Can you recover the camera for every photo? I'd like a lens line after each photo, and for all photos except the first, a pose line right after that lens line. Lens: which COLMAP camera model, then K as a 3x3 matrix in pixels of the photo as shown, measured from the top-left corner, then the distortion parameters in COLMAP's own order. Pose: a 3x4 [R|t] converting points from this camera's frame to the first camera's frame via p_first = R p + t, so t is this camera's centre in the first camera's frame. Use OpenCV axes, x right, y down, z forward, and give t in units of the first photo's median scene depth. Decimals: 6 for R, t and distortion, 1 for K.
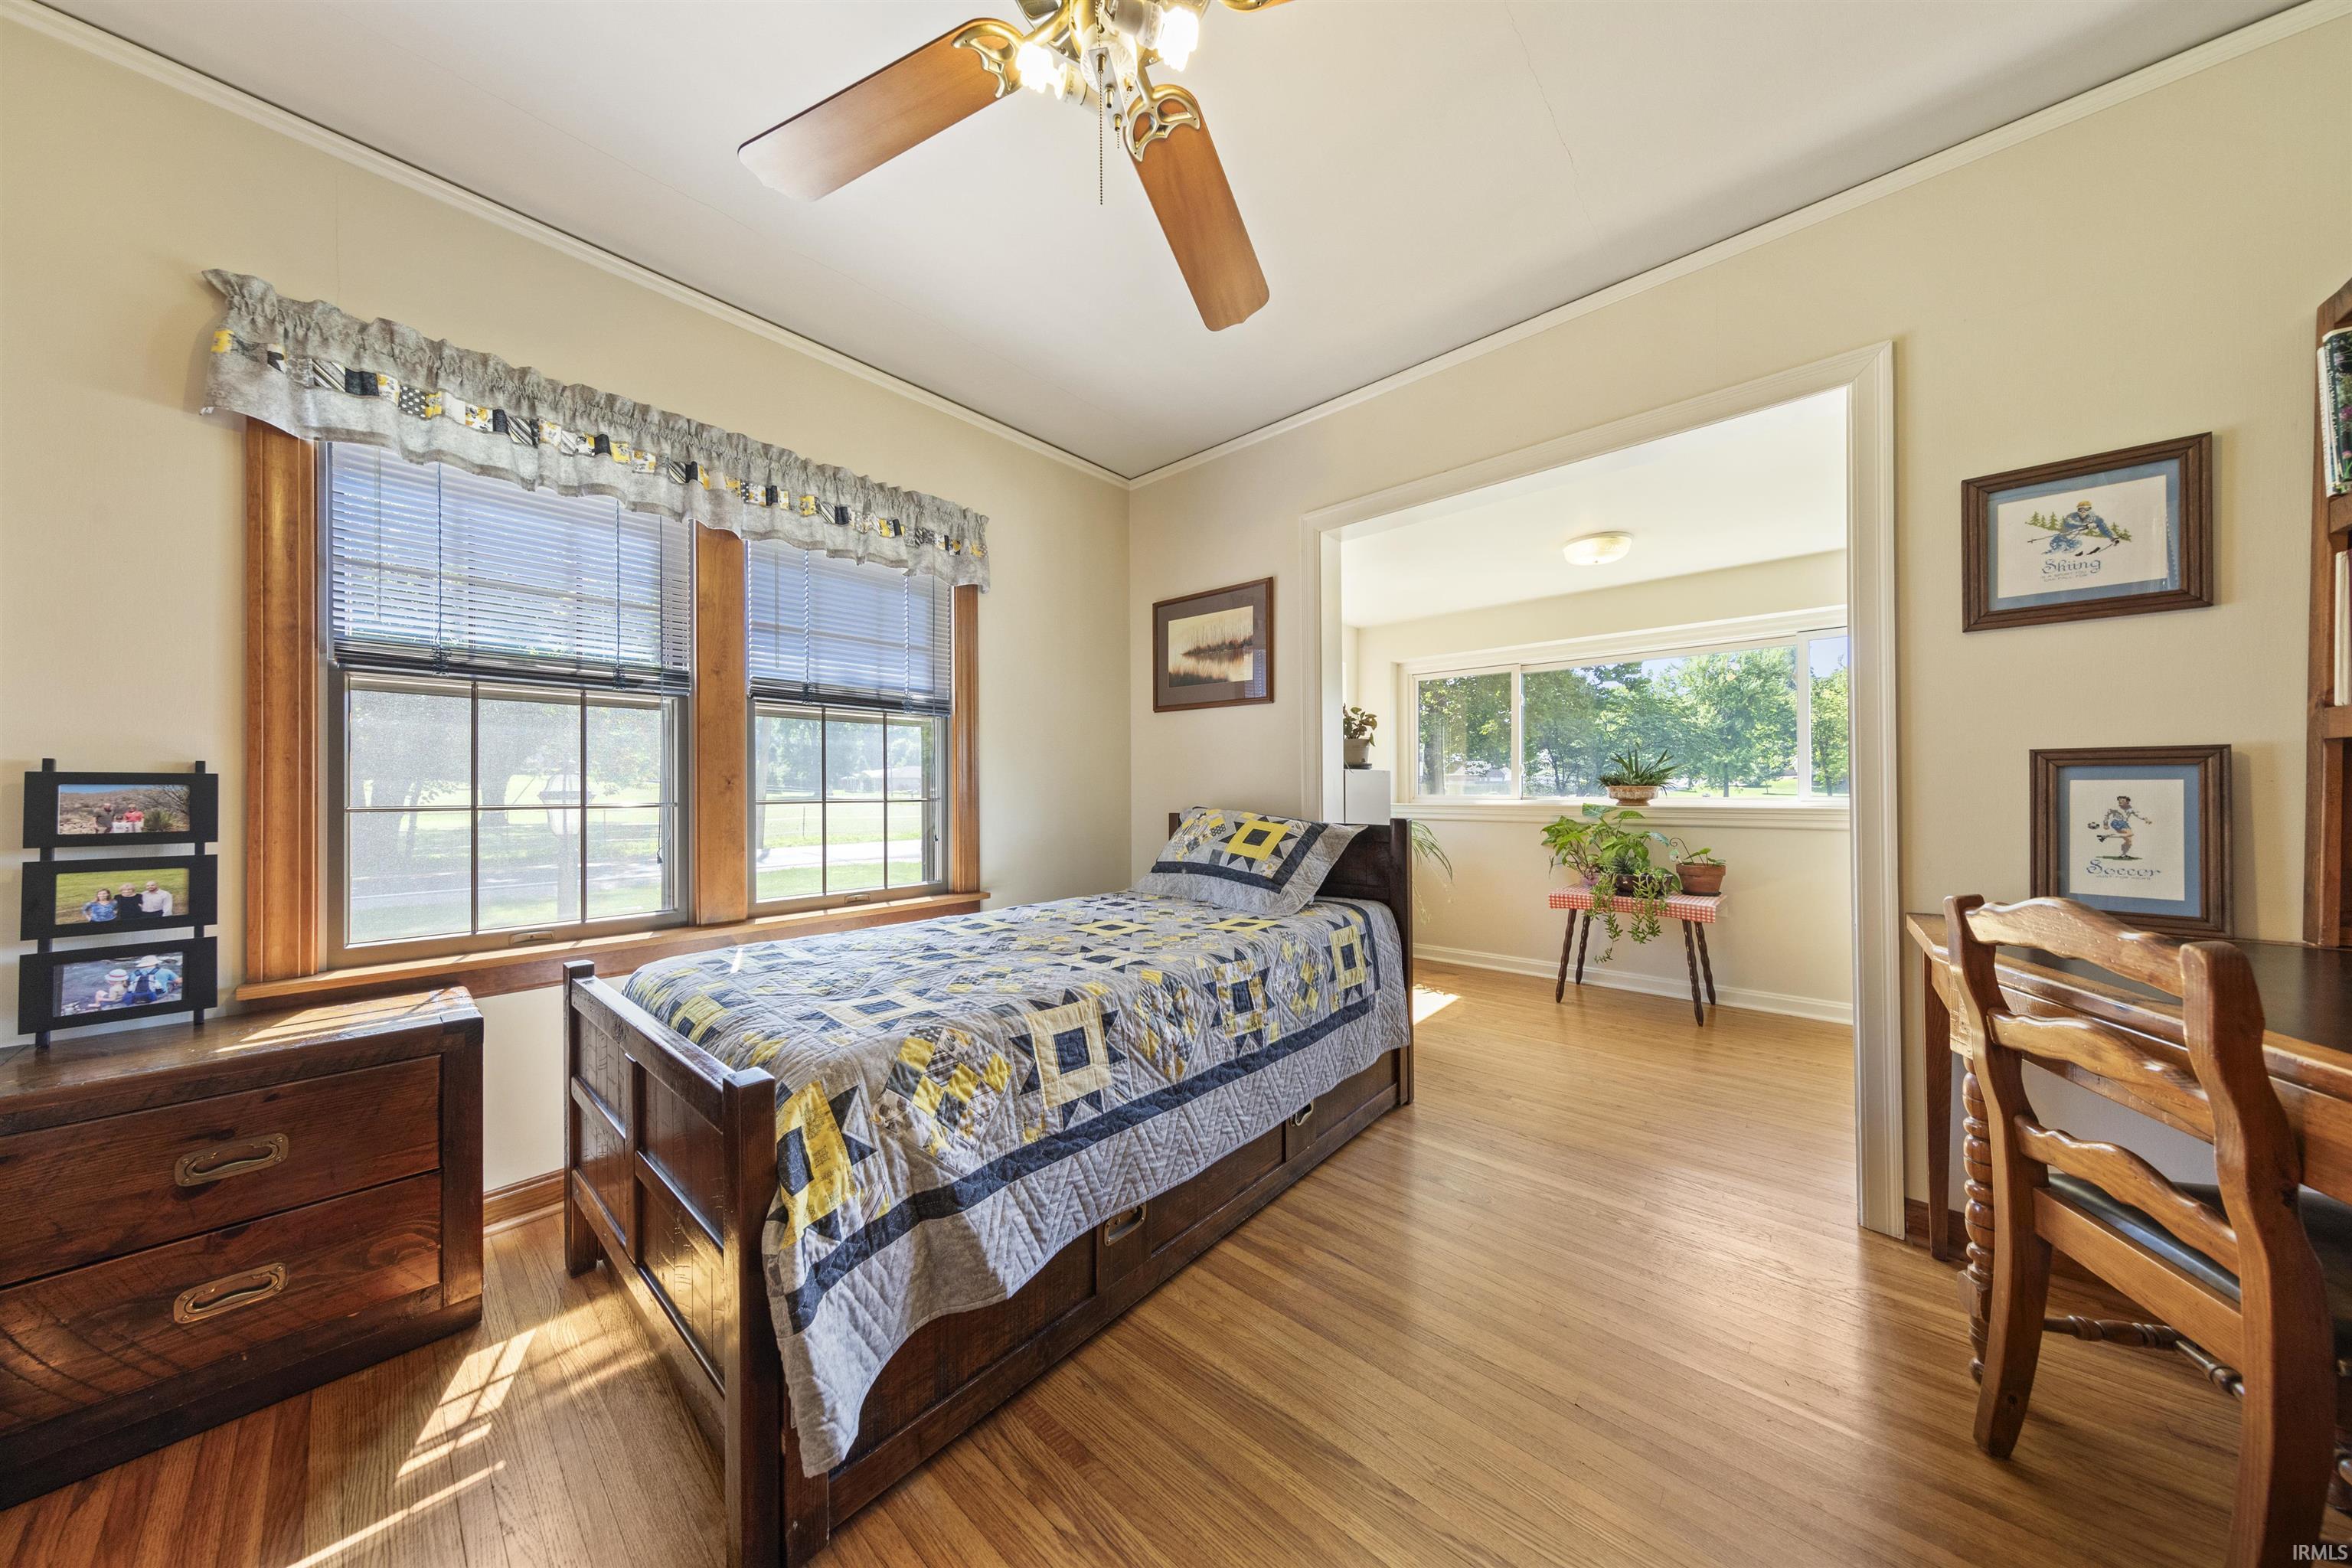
lens RADIAL K [[744.6, 0, 1161.6], [0, 744.6, 784.2], [0, 0, 1]] dist [0.006283, -0.000193]
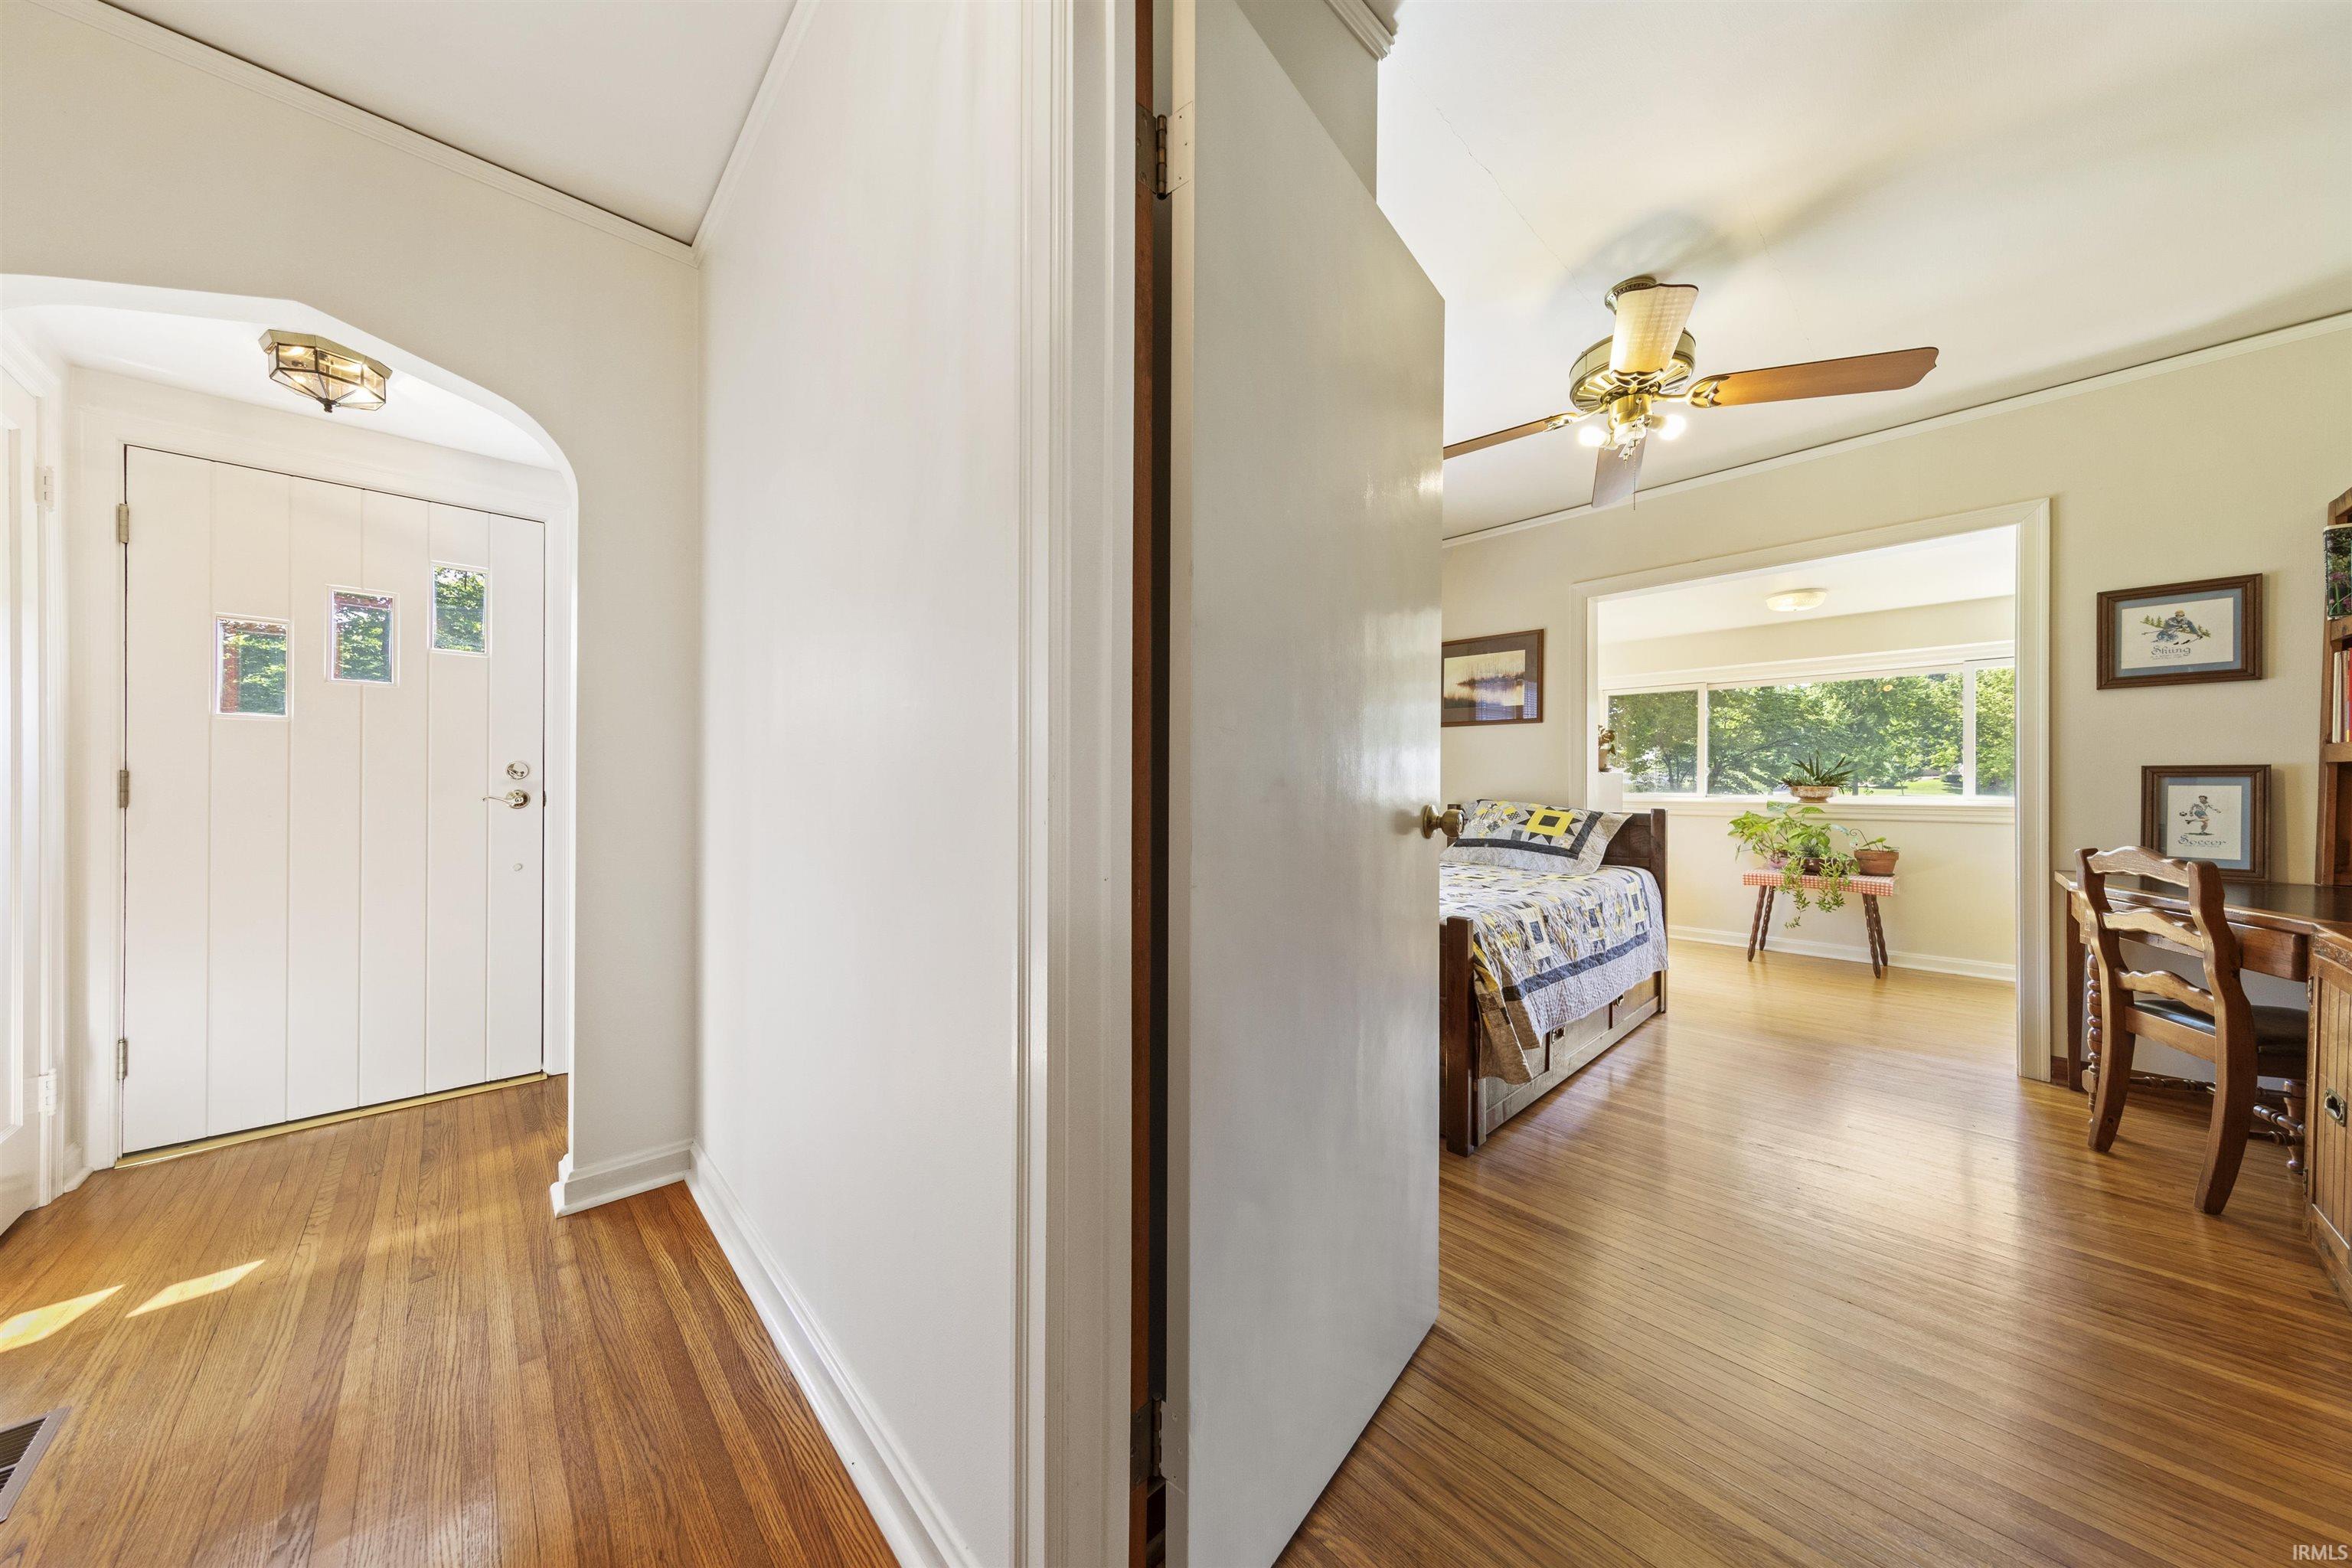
lens RADIAL K [[744.6, 0, 1185.0], [0, 744.6, 784.1], [0, 0, 1]] dist [0.006283, -0.000193]
pose [[0.996359, 0.007724, -0.084904, -0.459398], [-0.007298, 0.999959, 0.005326, -0.001022], [0.084942, -0.004687, 0.996375, -0.480735]]
